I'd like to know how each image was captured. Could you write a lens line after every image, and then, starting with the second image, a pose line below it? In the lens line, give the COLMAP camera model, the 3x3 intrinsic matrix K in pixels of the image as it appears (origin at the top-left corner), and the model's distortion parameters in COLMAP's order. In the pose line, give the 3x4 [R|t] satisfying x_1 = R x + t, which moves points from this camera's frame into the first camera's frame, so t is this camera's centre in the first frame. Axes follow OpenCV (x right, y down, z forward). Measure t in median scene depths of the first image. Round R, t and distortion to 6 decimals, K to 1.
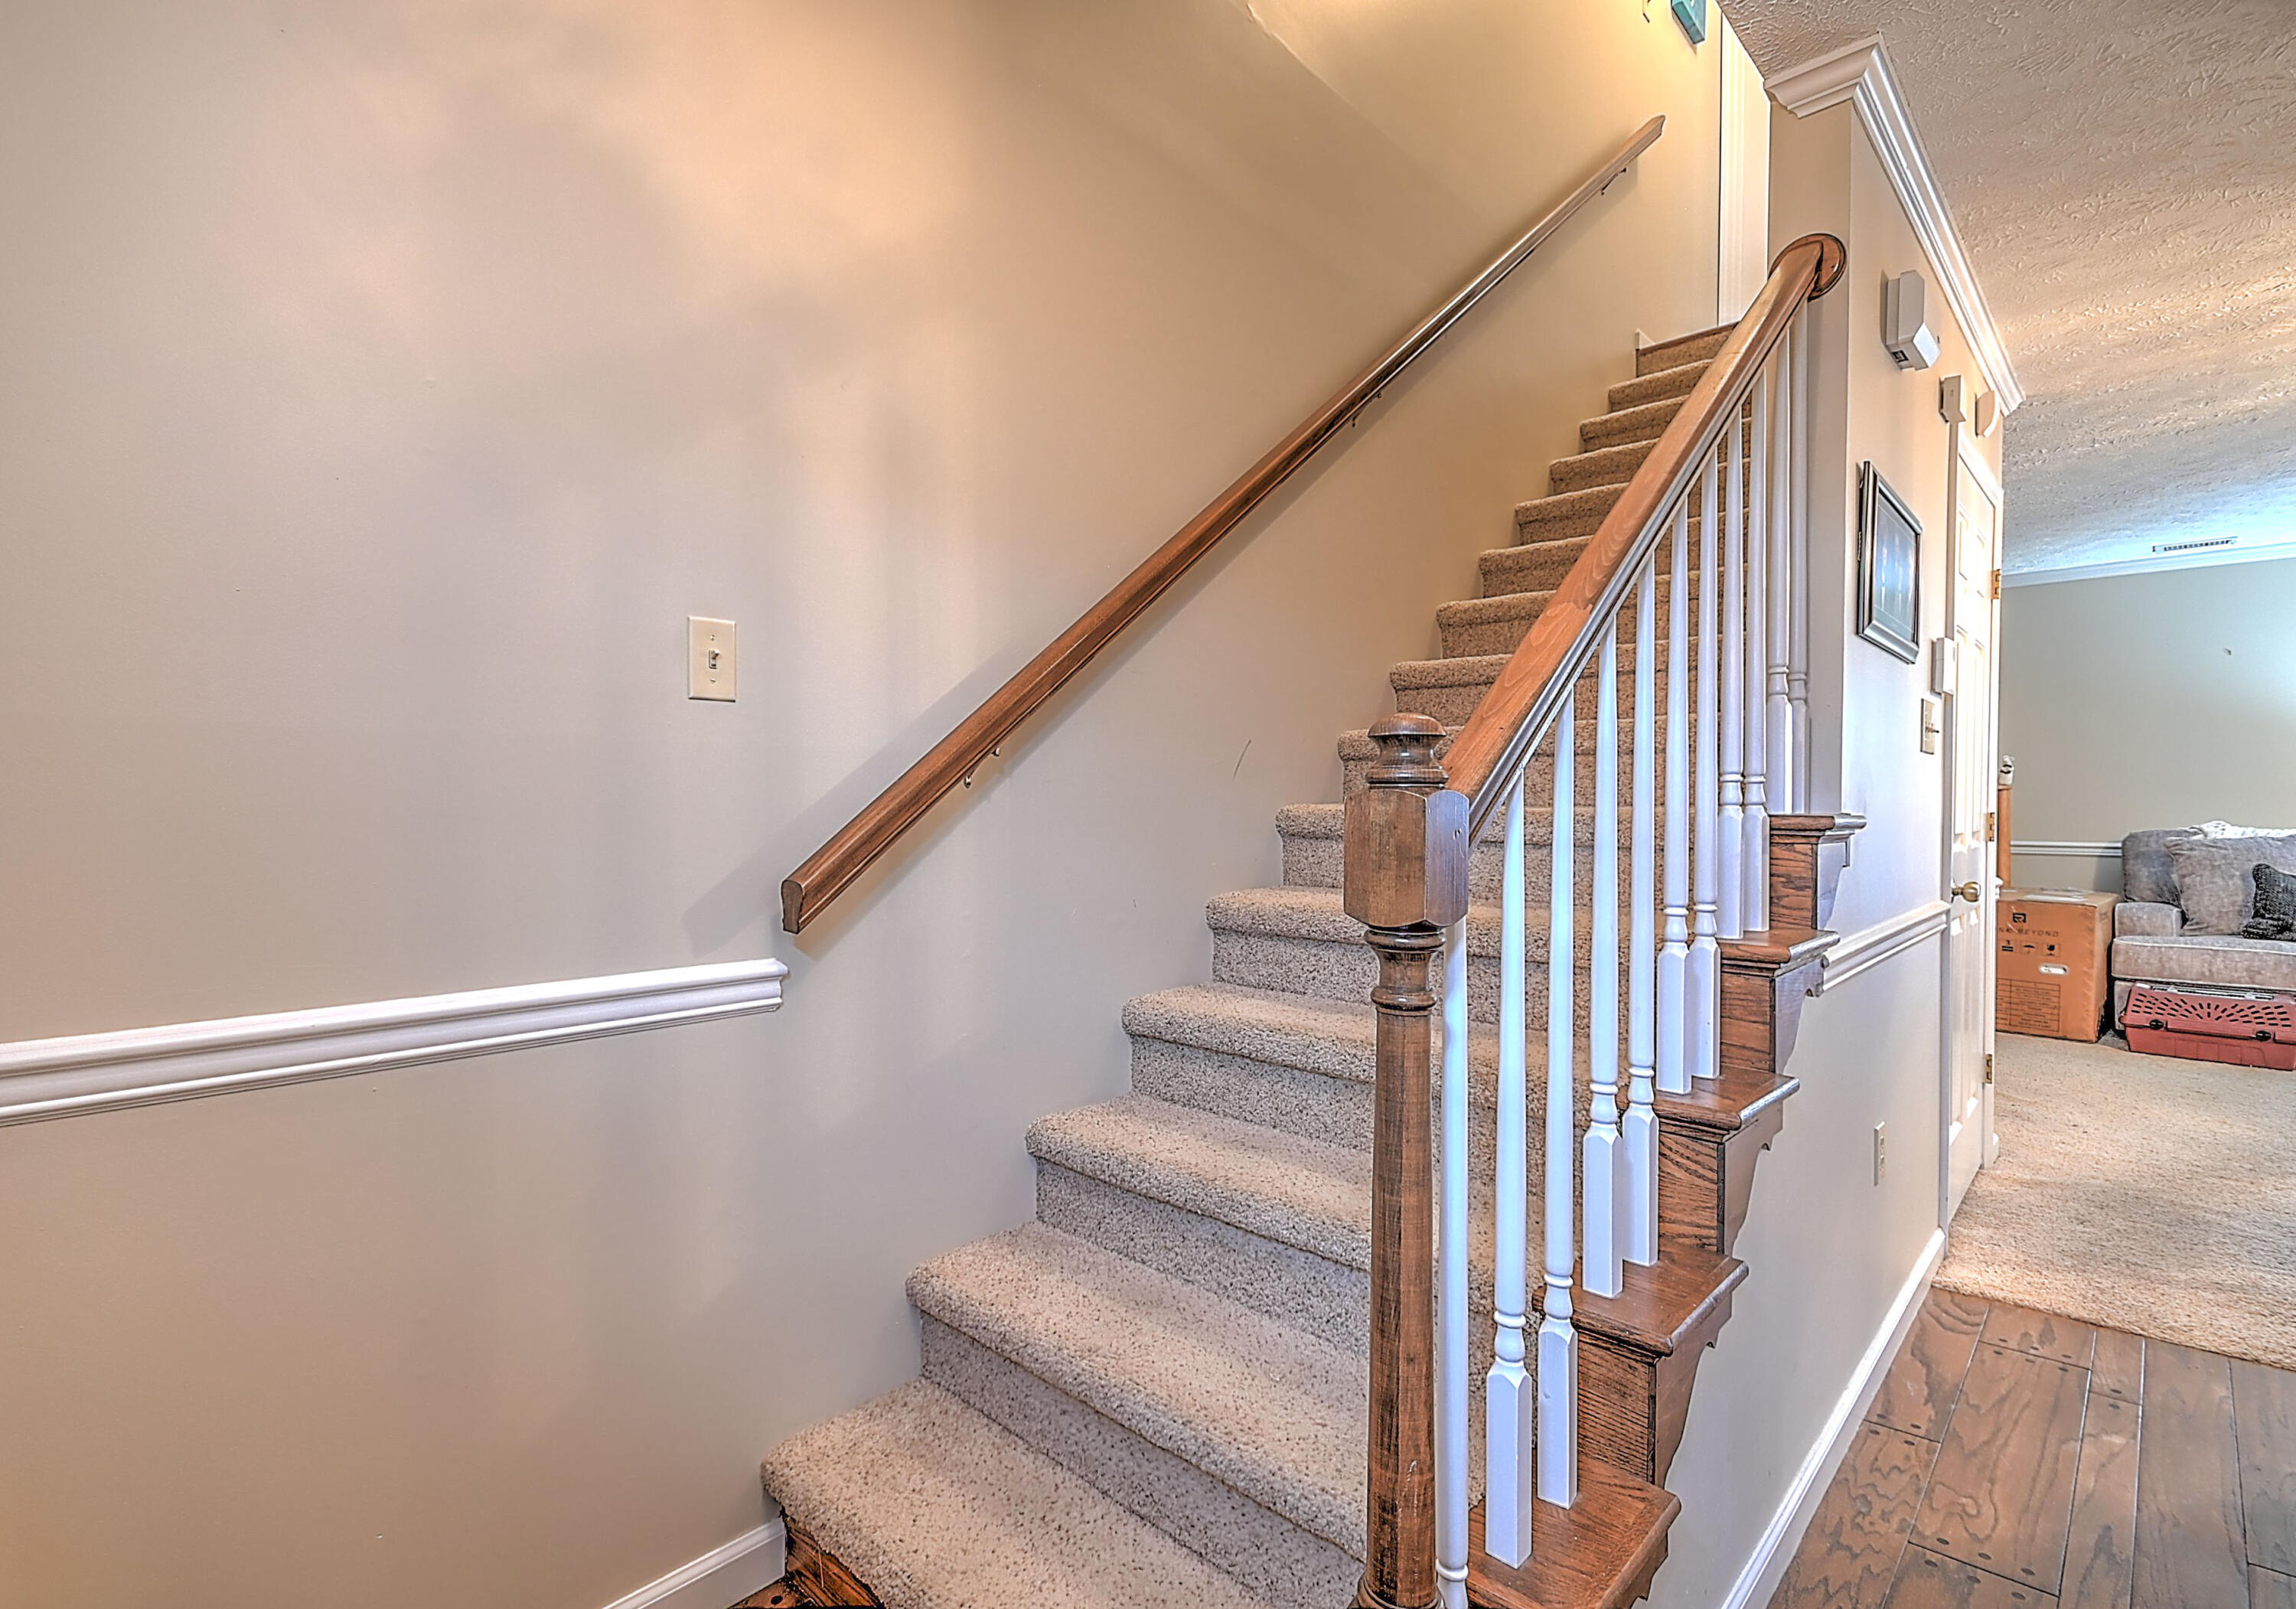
lens RADIAL K [[1130.3, 0, 1129.8], [0, 1130.3, 810.8], [0, 0, 1]] dist [0.021374, -0.000072]
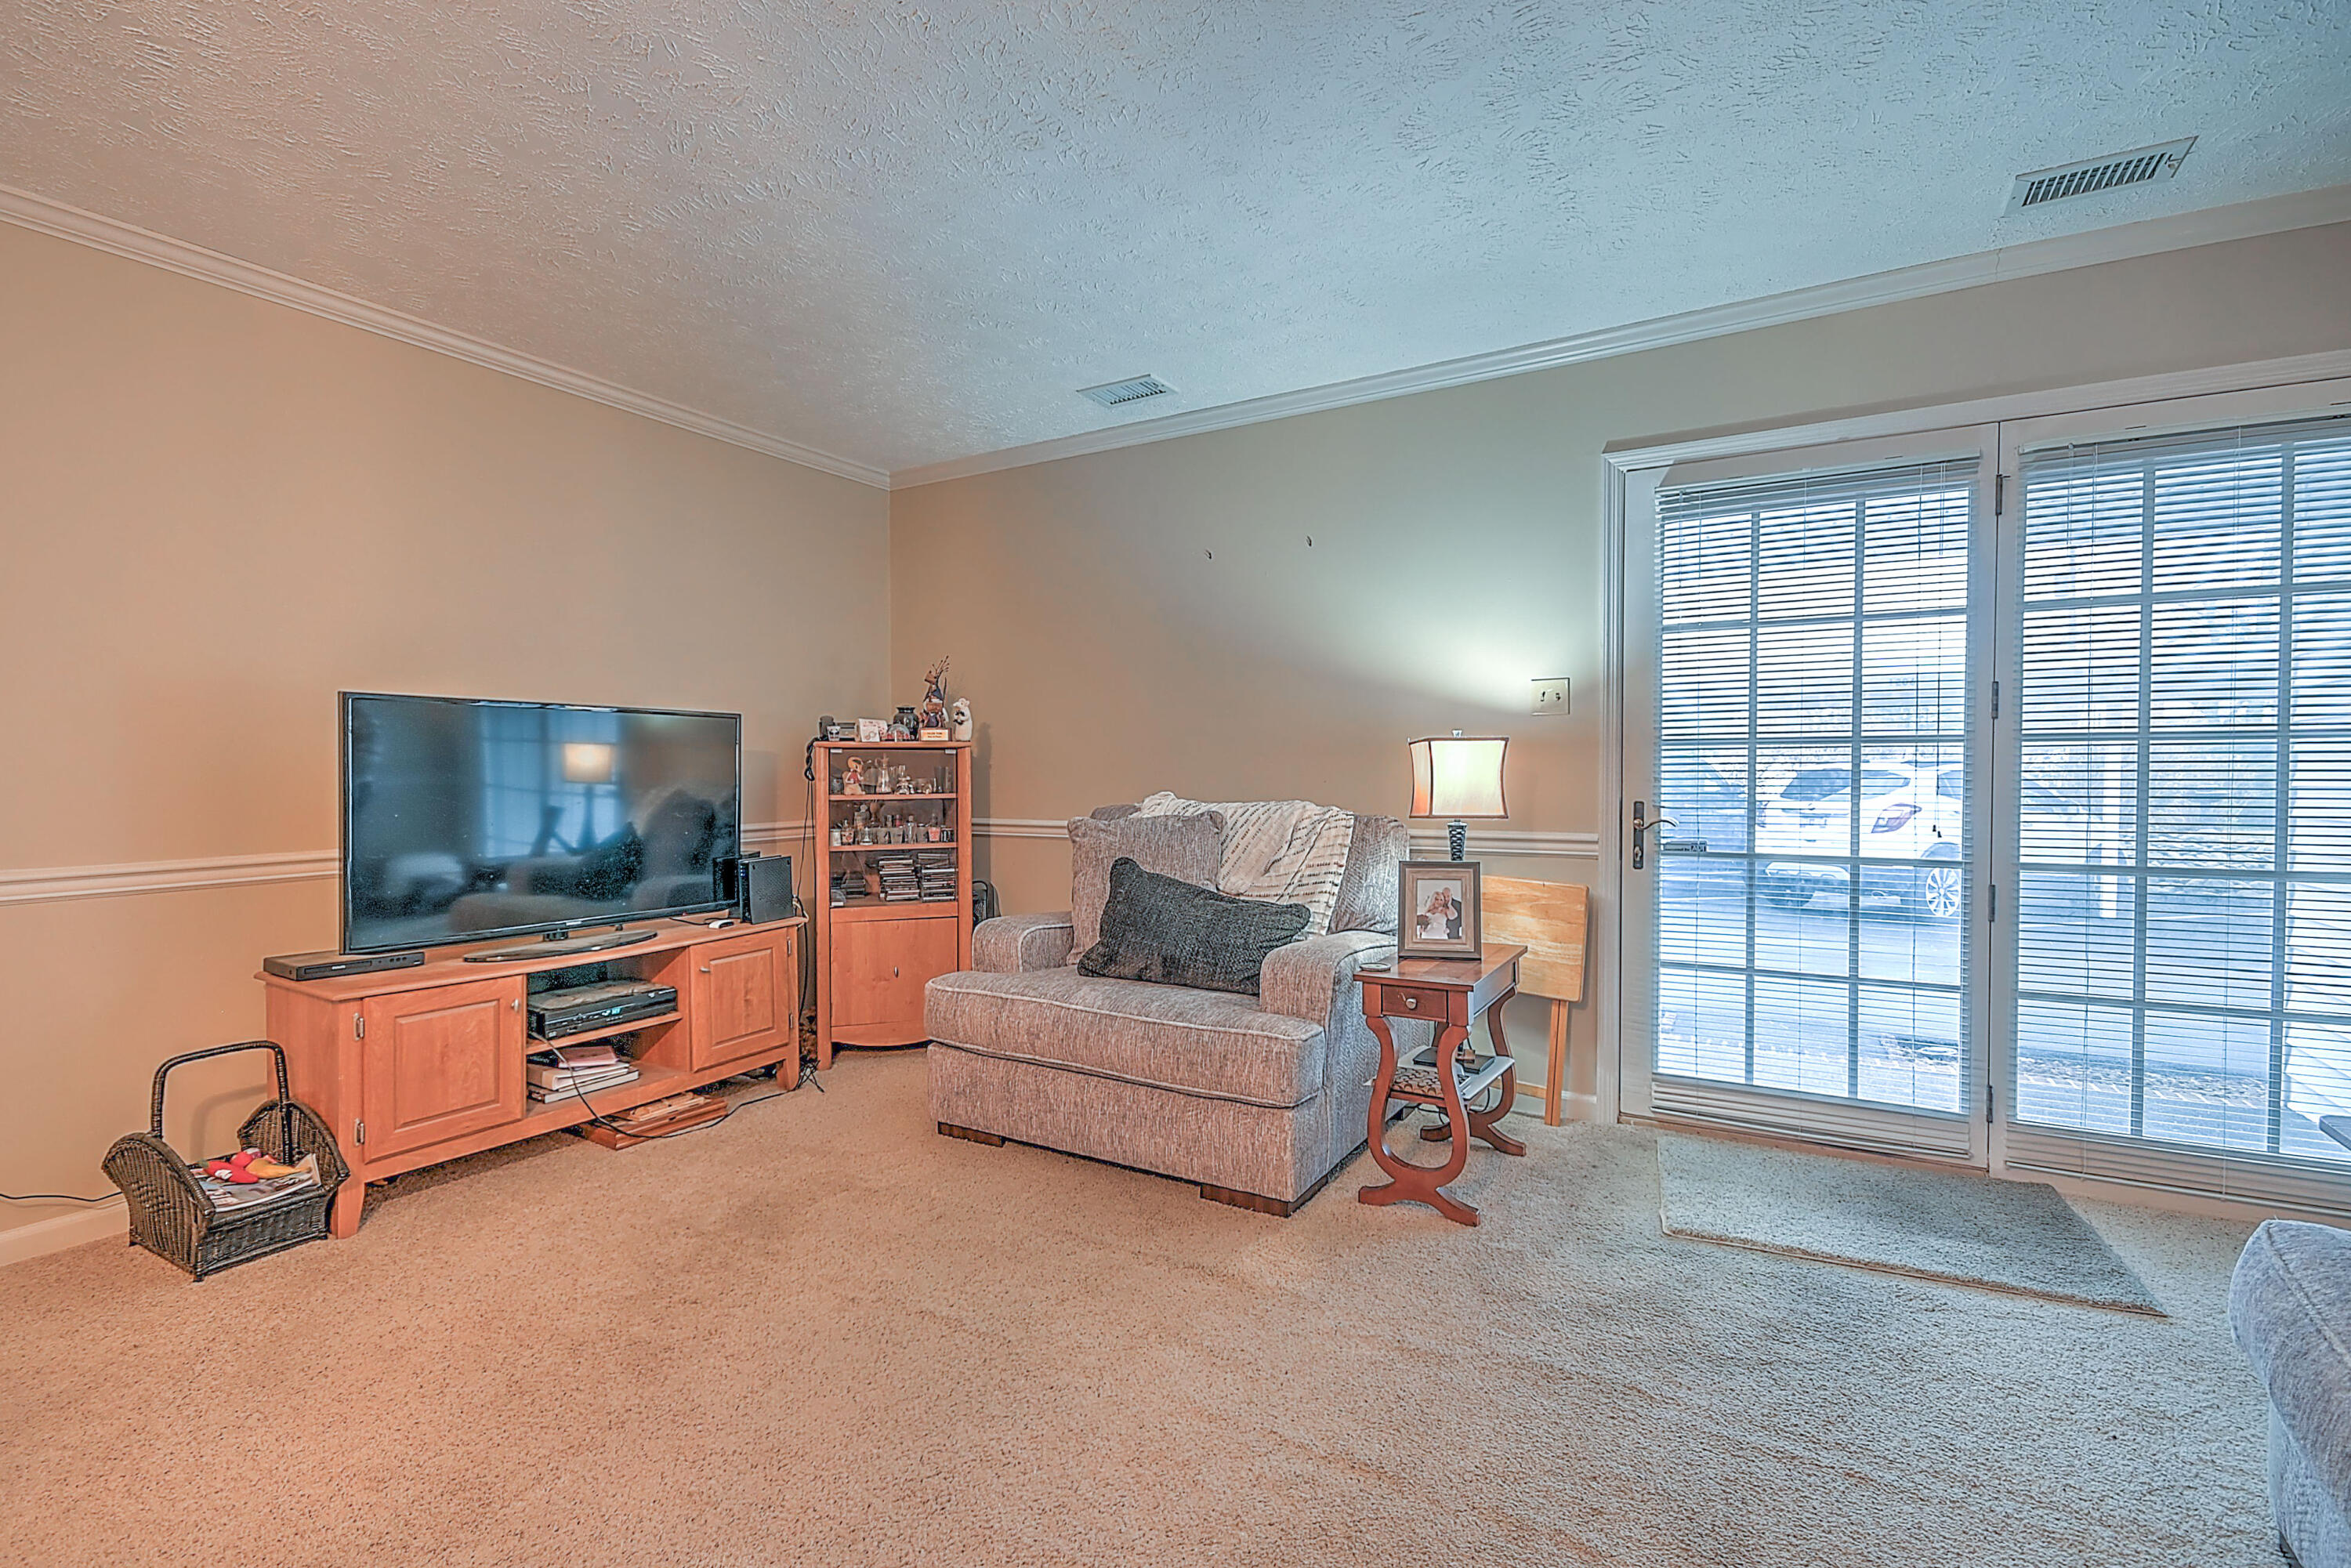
lens RADIAL K [[1055.1, 0, 1150.7], [0, 1055.1, 788.4], [0, 0, 1]] dist [0.022258, -0.011064]
pose [[0.979036, -0.006616, 0.203580, 0.854886], [0.004533, 0.999933, 0.010695, -0.000111], [-0.203637, -0.009548, 0.979000, 0.394820]]
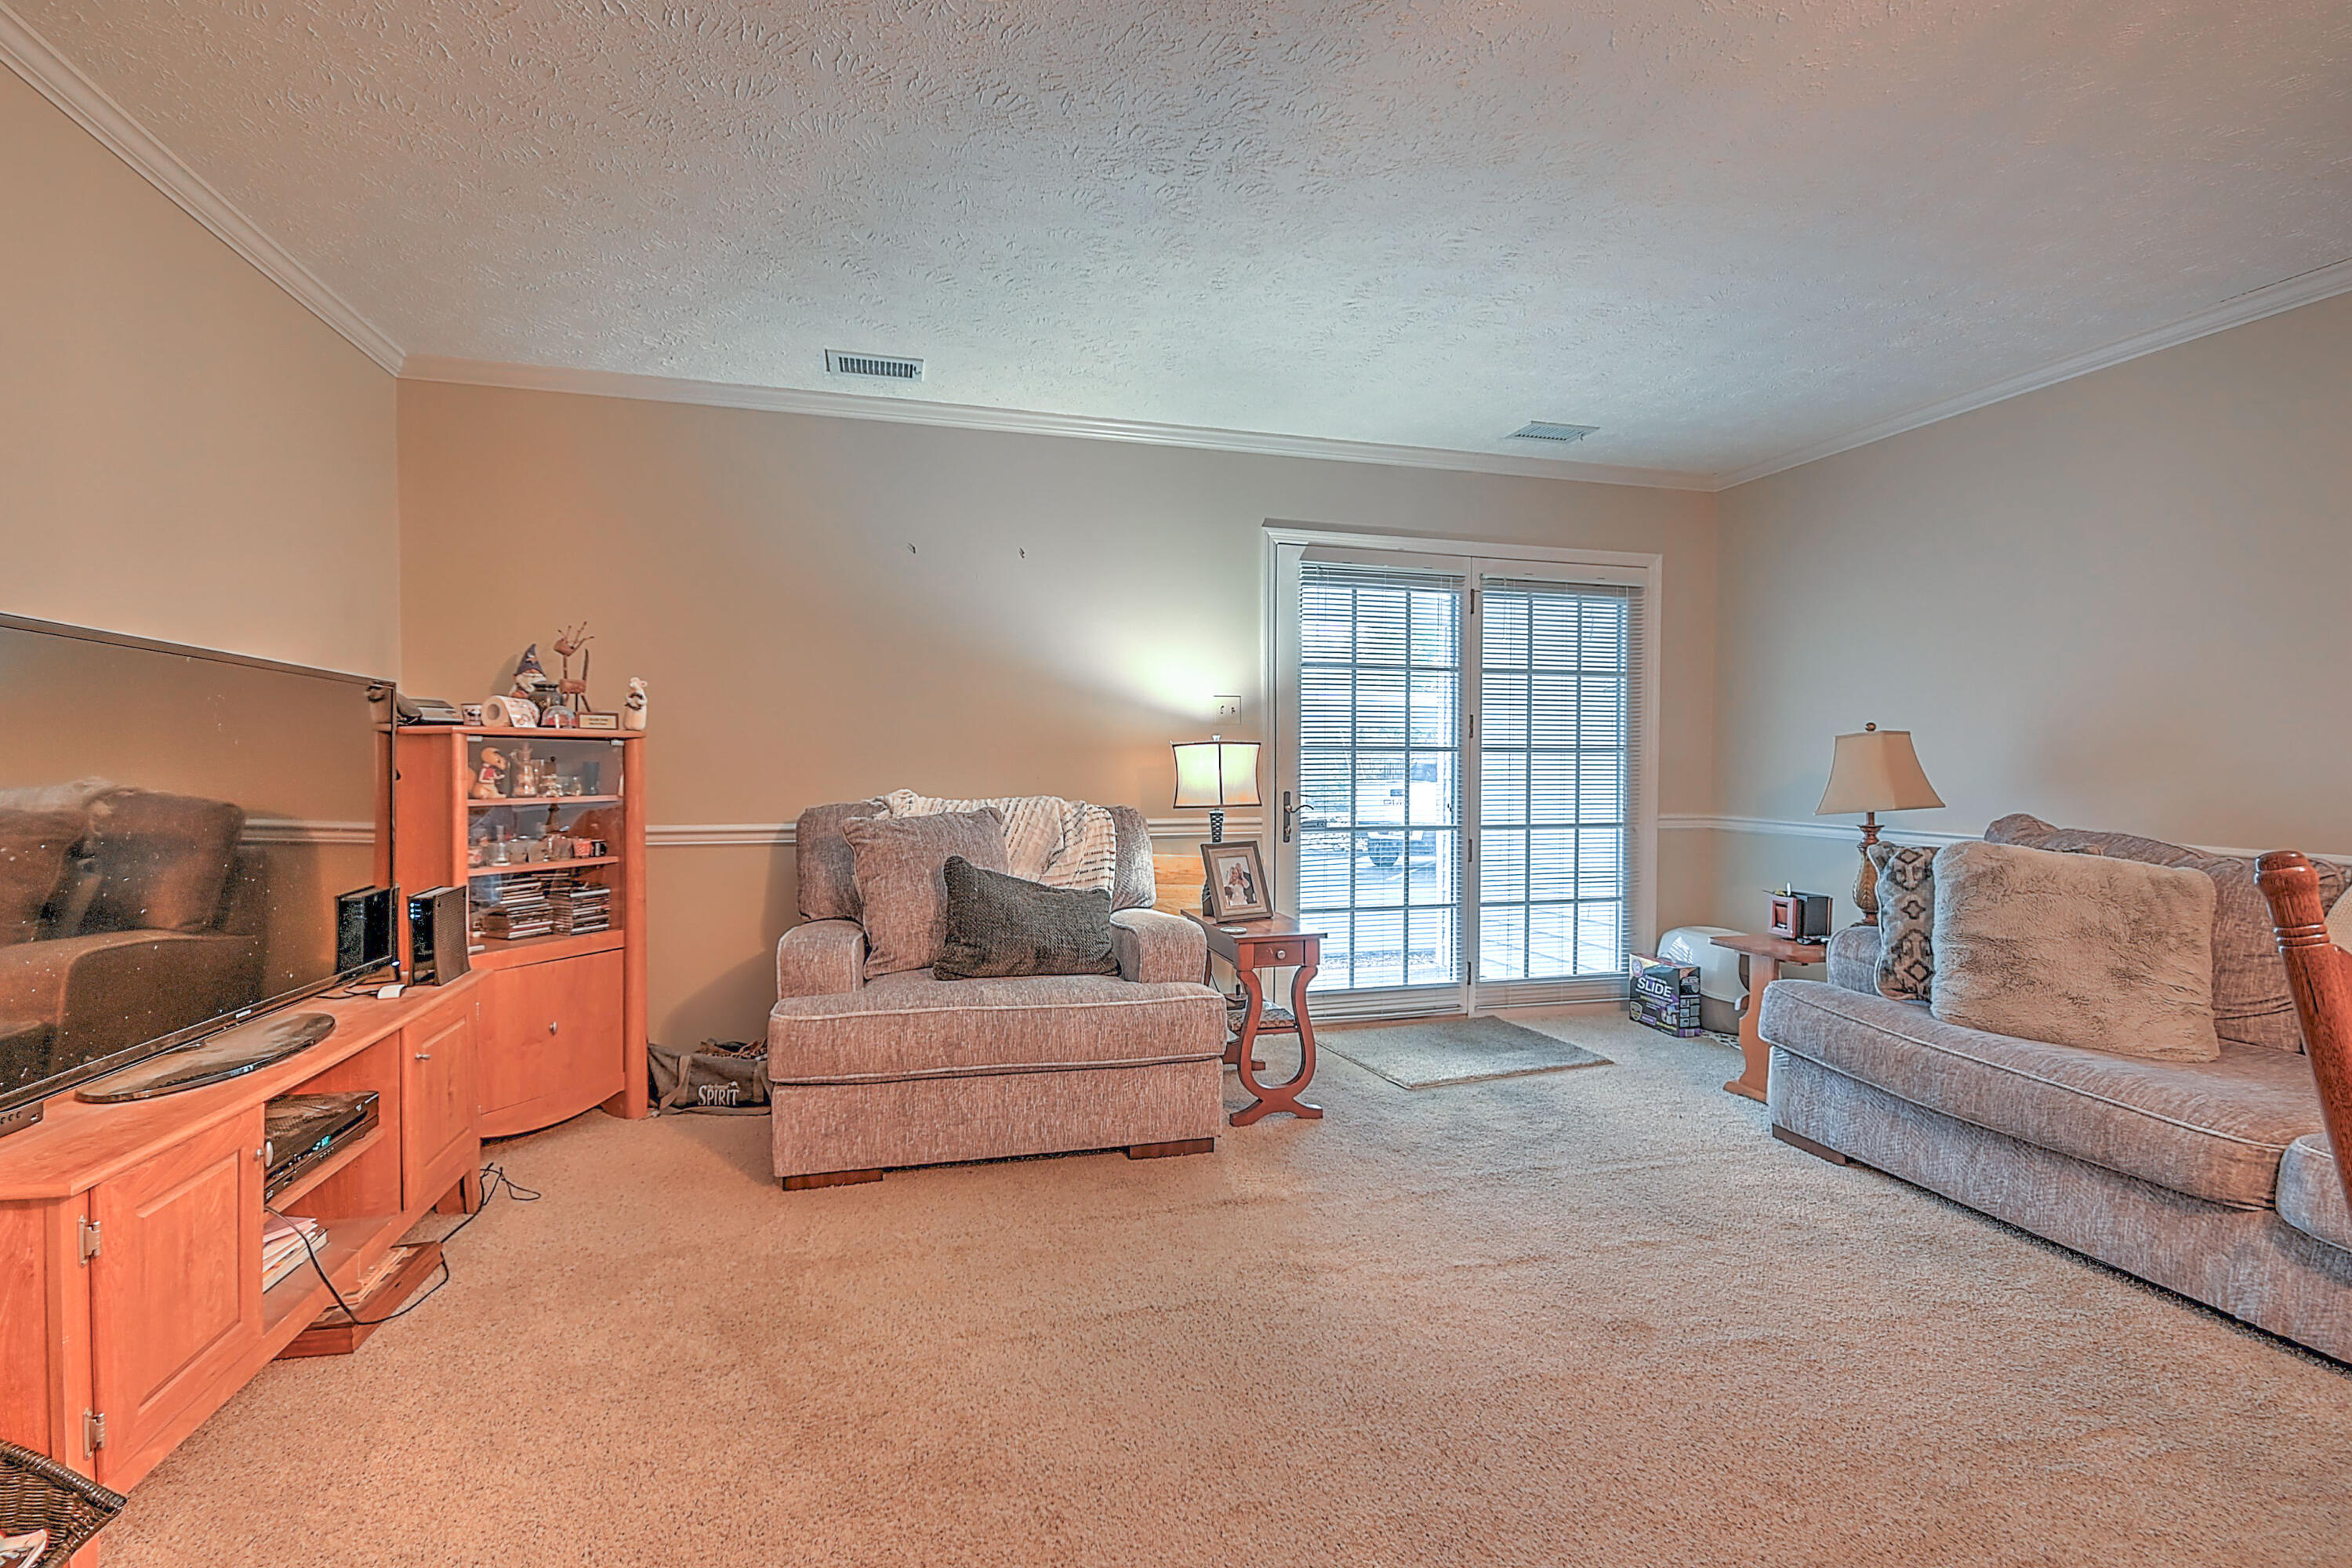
lens RADIAL K [[1040.5, 0, 1157.6], [0, 1040.5, 788.4], [0, 0, 1]] dist [0.014738, -0.006555]
pose [[0.536958, -0.017880, 0.843419, 0.538252], [0.003999, 0.999818, 0.018650, -0.002670], [-0.843599, -0.006641, 0.536932, 0.577544]]
